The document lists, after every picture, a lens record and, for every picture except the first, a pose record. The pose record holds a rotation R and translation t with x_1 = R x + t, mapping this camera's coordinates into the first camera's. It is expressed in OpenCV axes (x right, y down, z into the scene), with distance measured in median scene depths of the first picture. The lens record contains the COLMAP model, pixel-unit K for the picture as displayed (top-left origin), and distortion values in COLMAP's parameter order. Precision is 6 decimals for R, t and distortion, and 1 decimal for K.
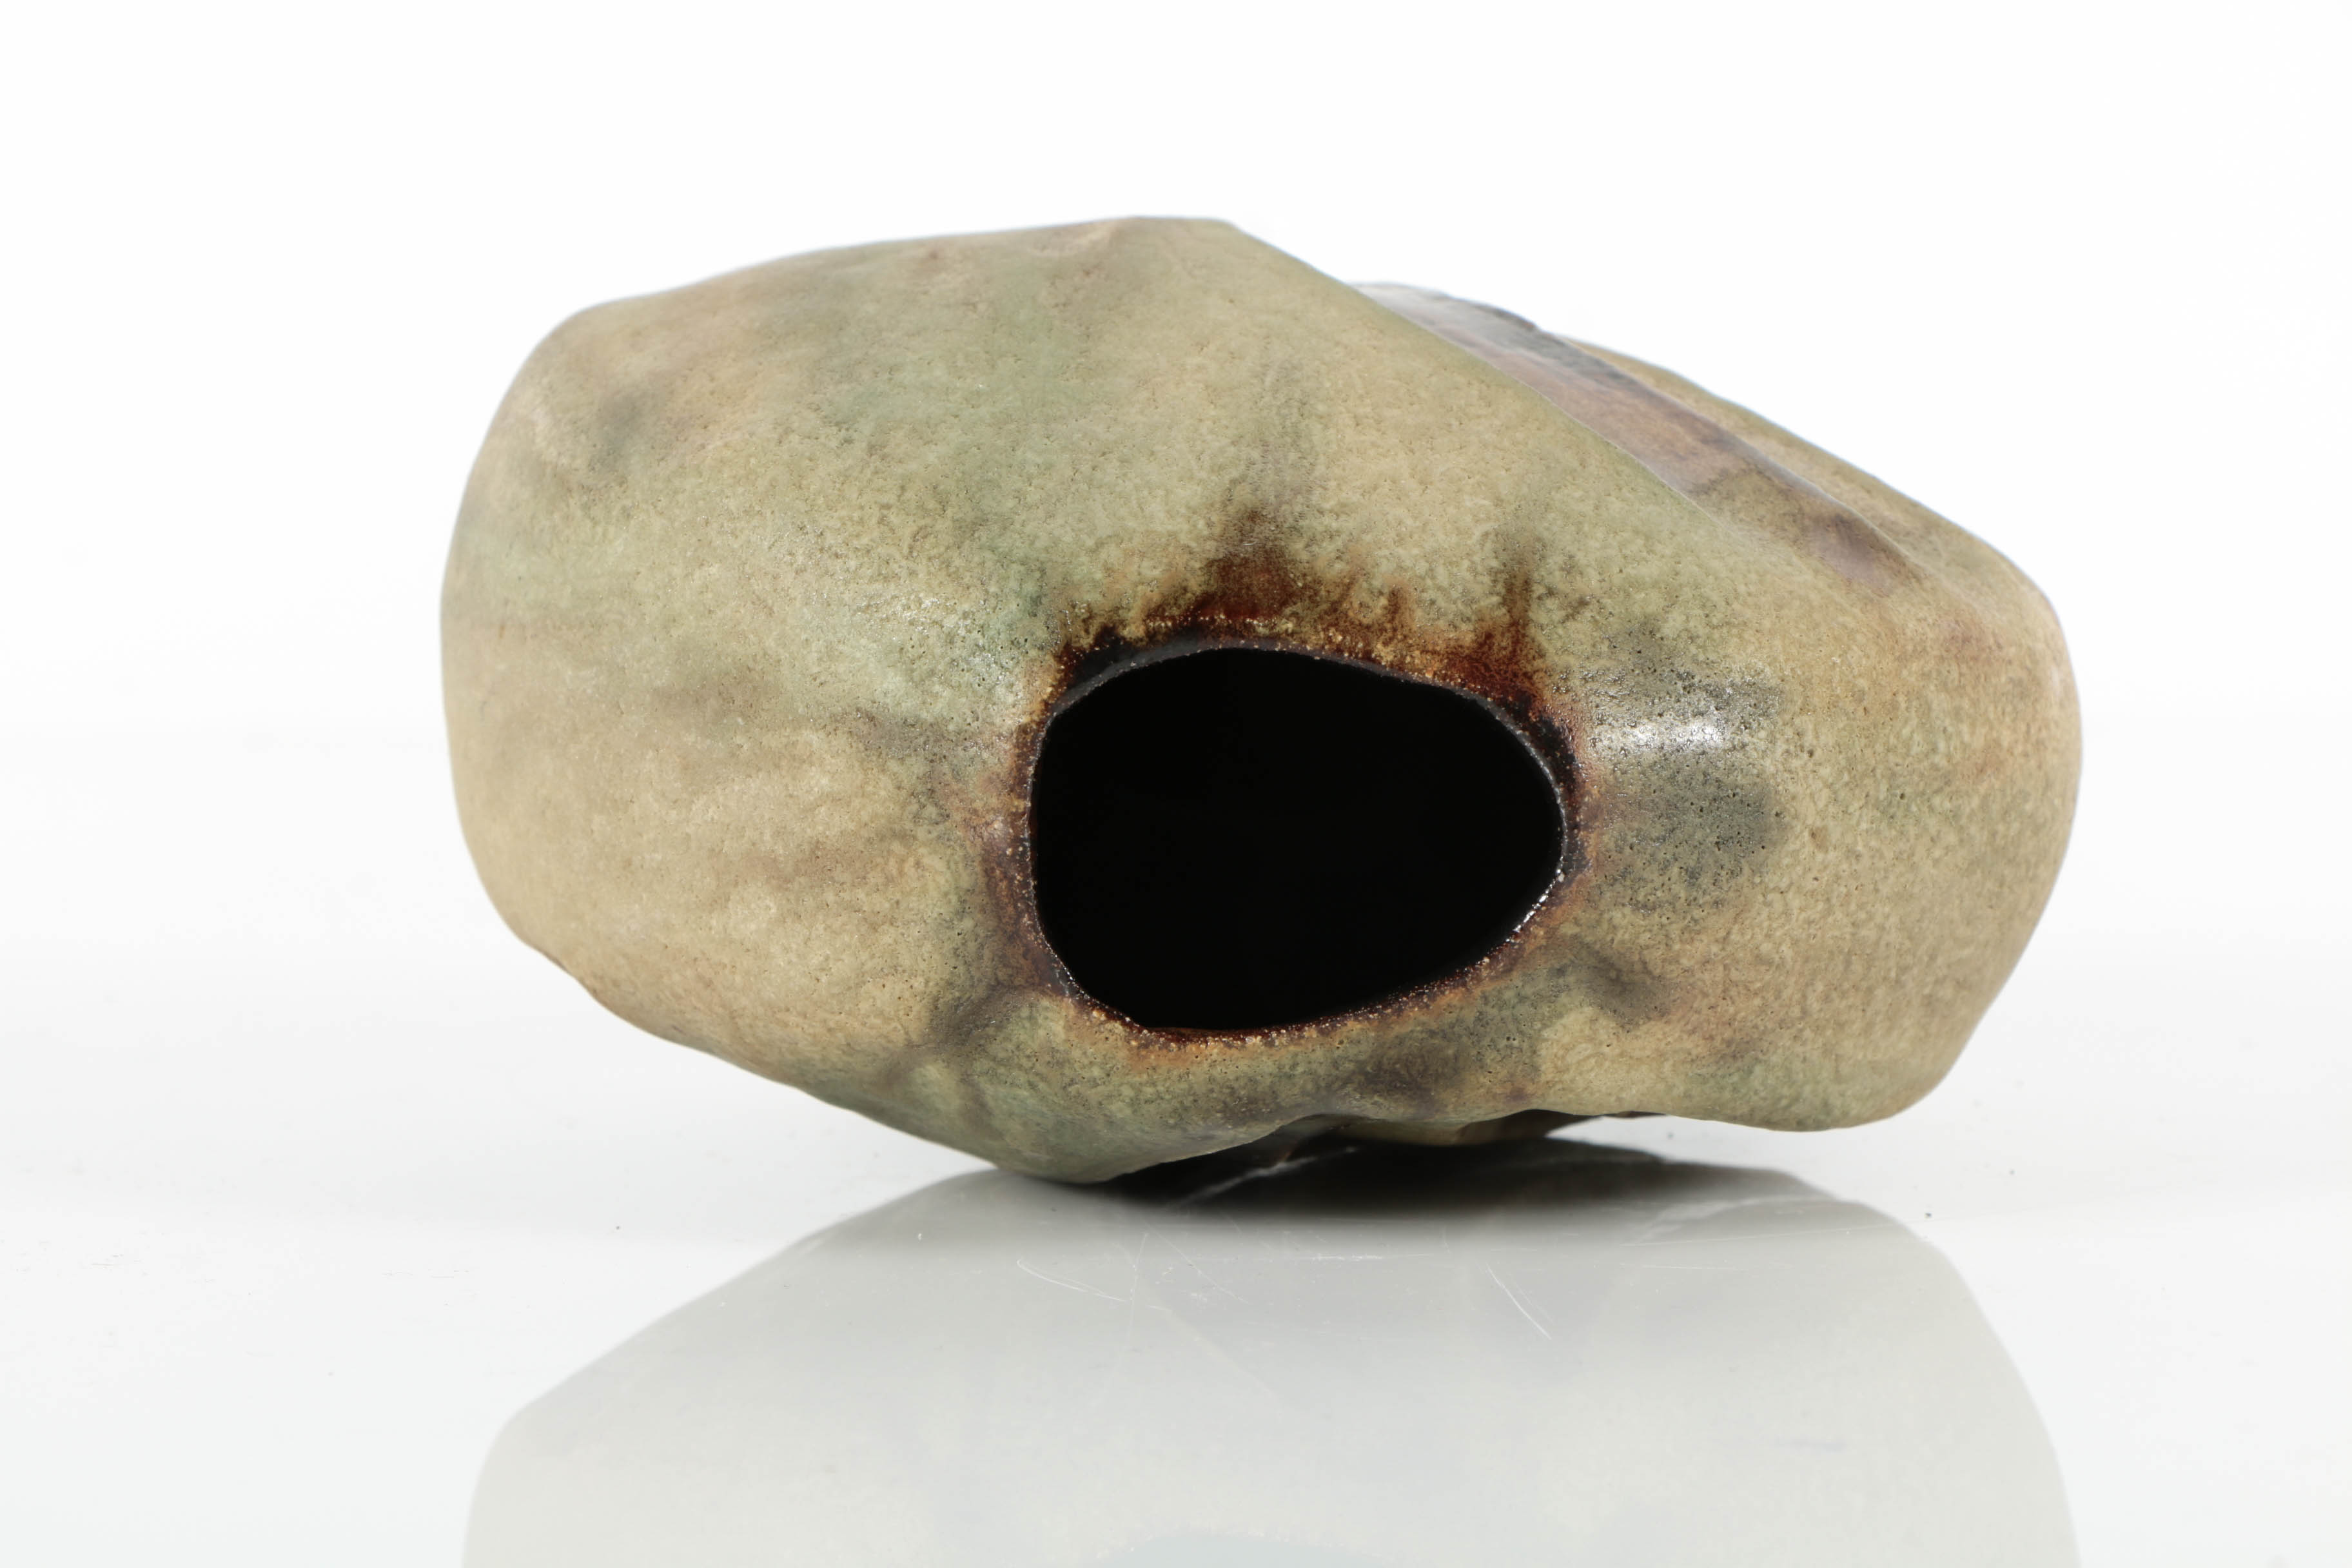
lens RADIAL K [[6108.7, 0, 1176.0], [0, 6108.7, 784.0], [0, 0, 1]] dist [0.009750, 0.005706]
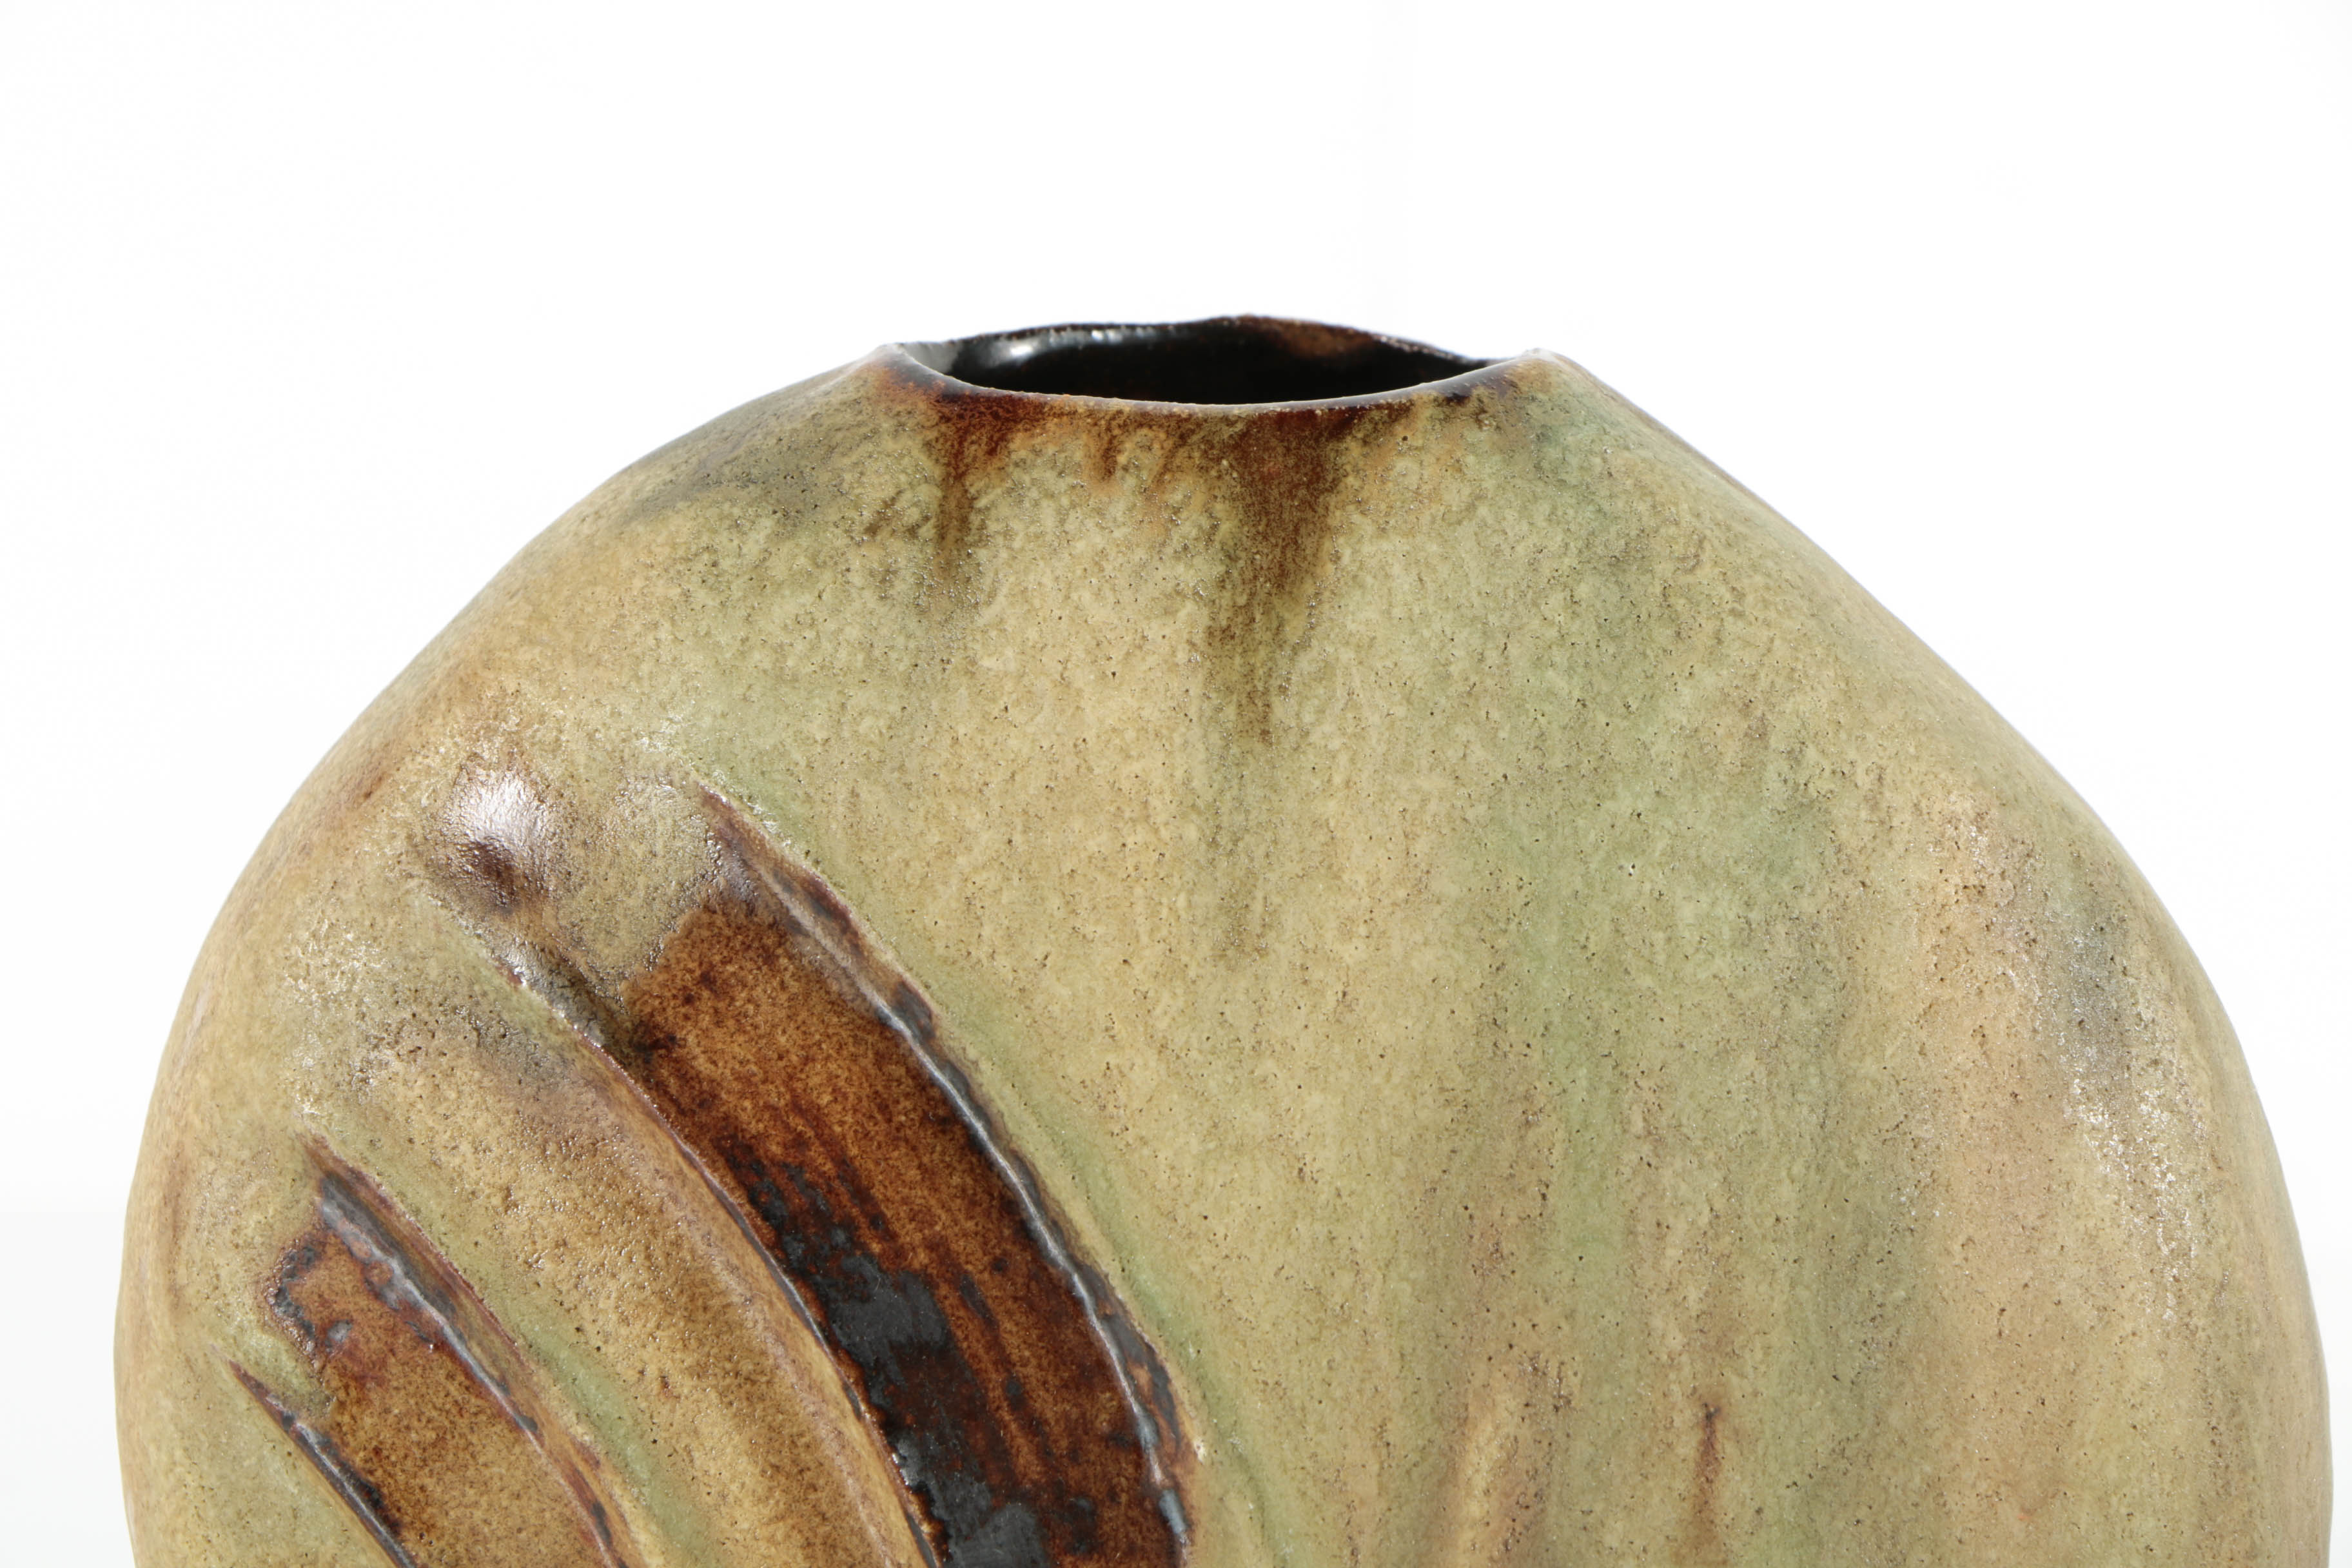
lens RADIAL K [[11402.2, 0, 1176.0], [0, 11402.2, 784.0], [0, 0, 1]] dist [0.121927, 5.155821]
pose [[-0.998050, -0.022170, -0.058350, 0.114210], [-0.051687, -0.230569, 0.971682, -1.516970], [-0.034996, 0.972803, 0.228974, 0.684483]]
